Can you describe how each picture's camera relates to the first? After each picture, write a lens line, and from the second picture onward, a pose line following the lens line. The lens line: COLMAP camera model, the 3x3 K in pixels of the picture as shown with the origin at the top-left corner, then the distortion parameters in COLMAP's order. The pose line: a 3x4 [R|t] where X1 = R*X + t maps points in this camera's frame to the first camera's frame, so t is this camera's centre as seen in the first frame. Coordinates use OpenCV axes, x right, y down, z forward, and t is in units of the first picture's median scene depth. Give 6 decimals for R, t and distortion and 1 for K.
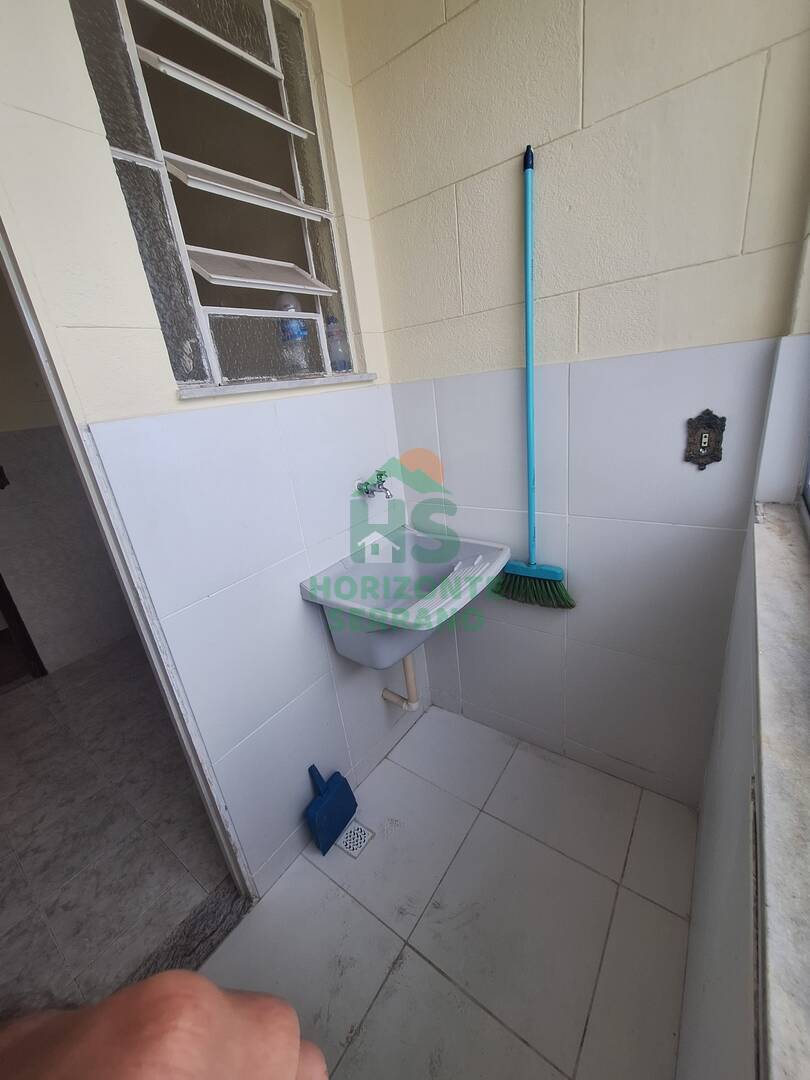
lens RADIAL K [[430.7, 0, 412.2], [0, 430.7, 533.5], [0, 0, 1]] dist [-0.009590, 0.001581]
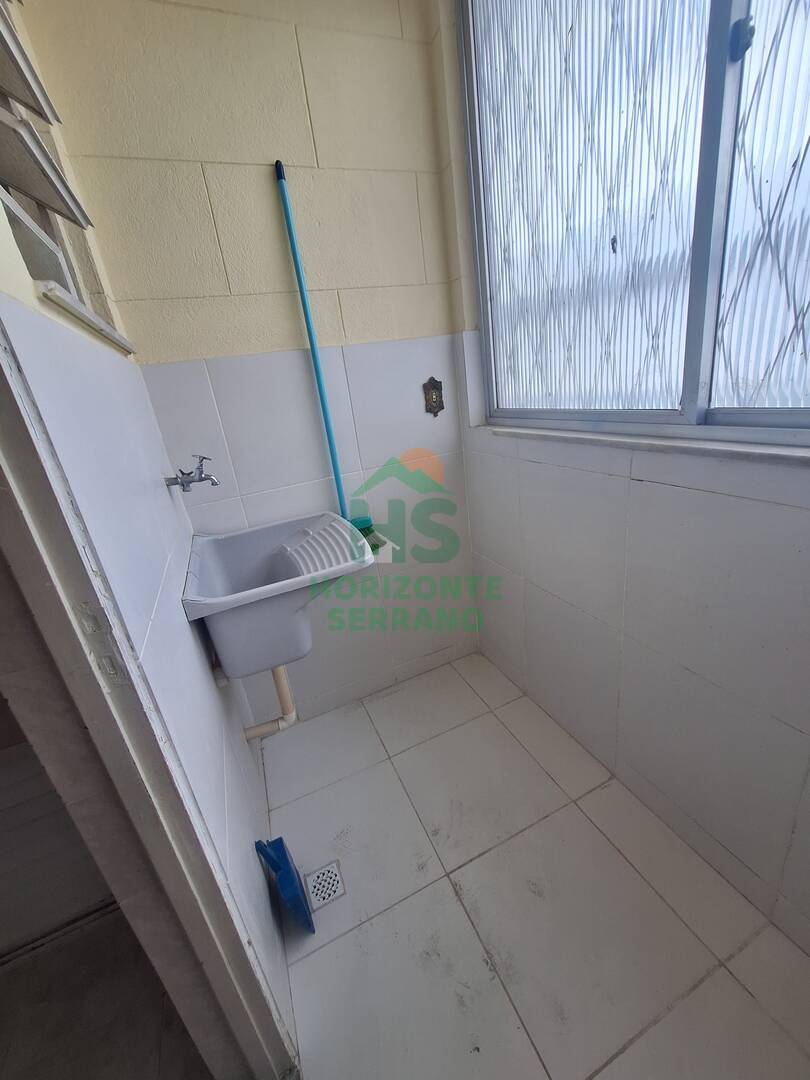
lens RADIAL K [[430.7, 0, 403.7], [0, 430.7, 540.2], [0, 0, 1]] dist [-0.009590, 0.001581]
pose [[0.509556, -0.246432, 0.824393, -0.732388], [0.358704, 0.931722, 0.056801, 0.130125], [-0.782102, 0.266770, 0.563160, 0.309224]]
